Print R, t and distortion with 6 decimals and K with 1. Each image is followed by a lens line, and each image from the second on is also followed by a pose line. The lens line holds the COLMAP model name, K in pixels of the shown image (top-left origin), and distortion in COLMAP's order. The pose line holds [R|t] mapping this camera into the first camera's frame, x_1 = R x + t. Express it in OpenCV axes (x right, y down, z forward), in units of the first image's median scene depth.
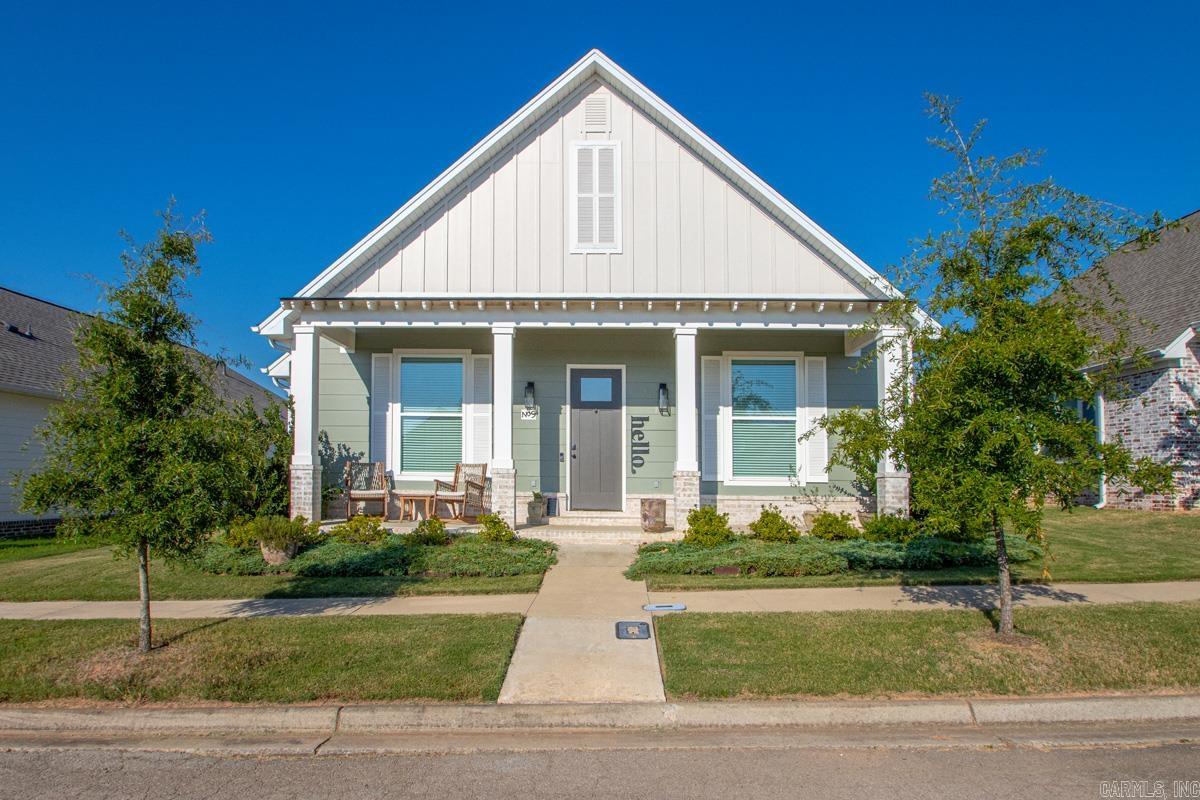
lens RADIAL K [[747.9, 0, 596.6], [0, 747.9, 428.2], [0, 0, 1]] dist [-0.000323, -0.000037]
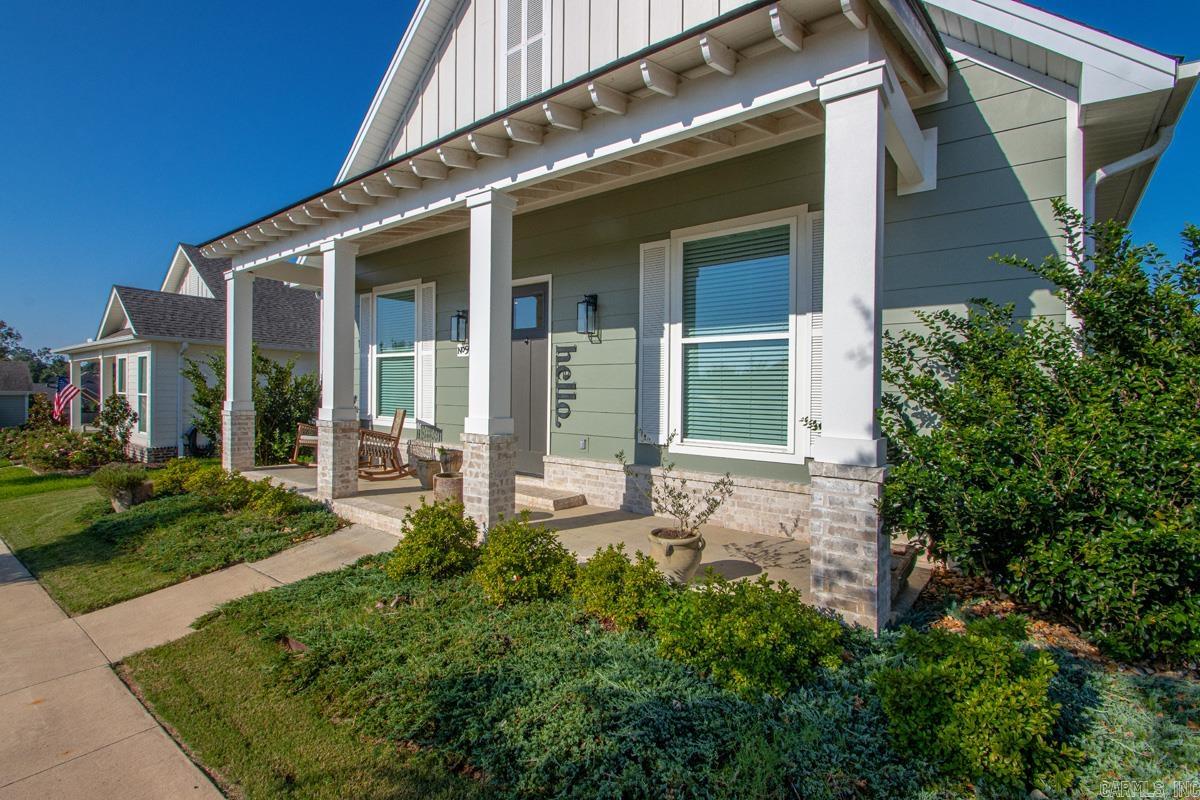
lens RADIAL K [[563.4, 0, 587.0], [0, 563.4, 405.5], [0, 0, 1]] dist [0.022366, -0.020949]
pose [[0.780276, 0.016908, -0.625207, 0.404604], [0.029834, 0.997490, 0.064209, 0.006450], [0.624723, -0.068753, 0.777813, 0.597602]]
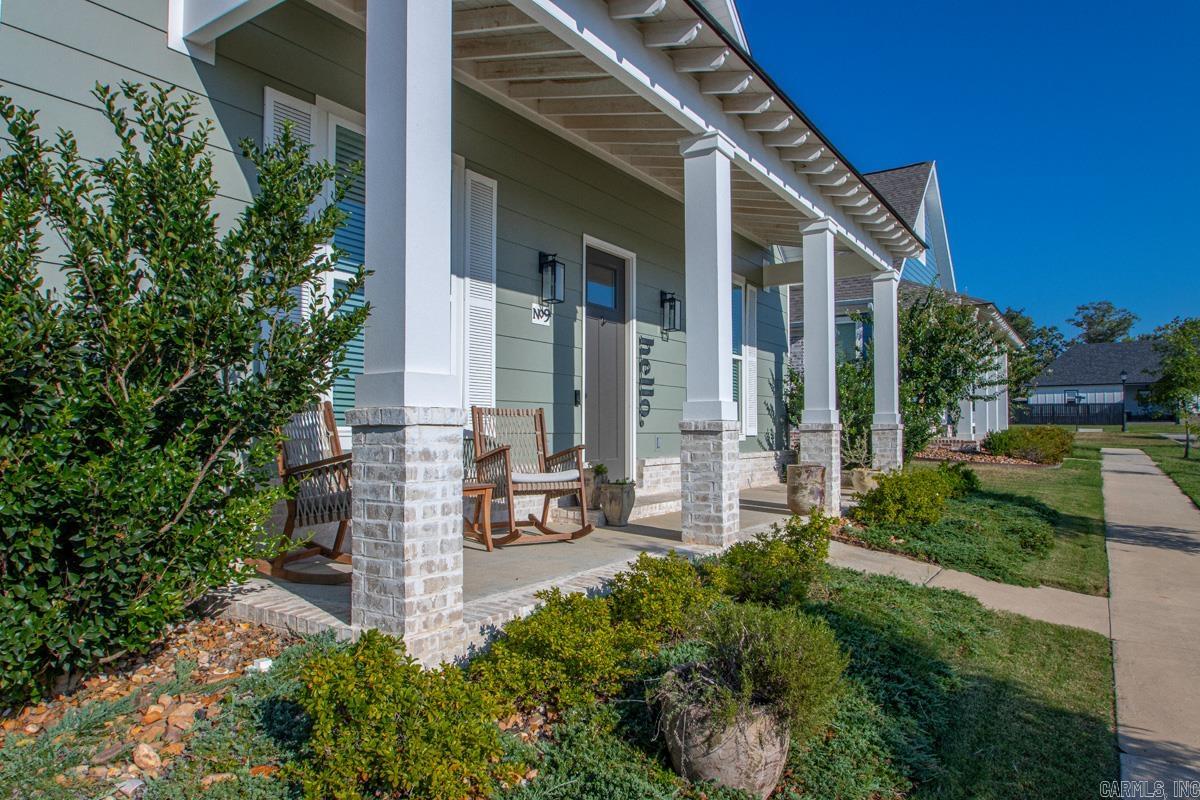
lens RADIAL K [[748.7, 0, 600.0], [0, 748.7, 400.0], [0, 0, 1]] dist [-0.029199, 0.002979]
pose [[0.553030, 0.022814, 0.832849, -0.501227], [-0.055244, 0.998429, 0.009333, 0.033842], [-0.831328, -0.051171, 0.553422, 0.673587]]
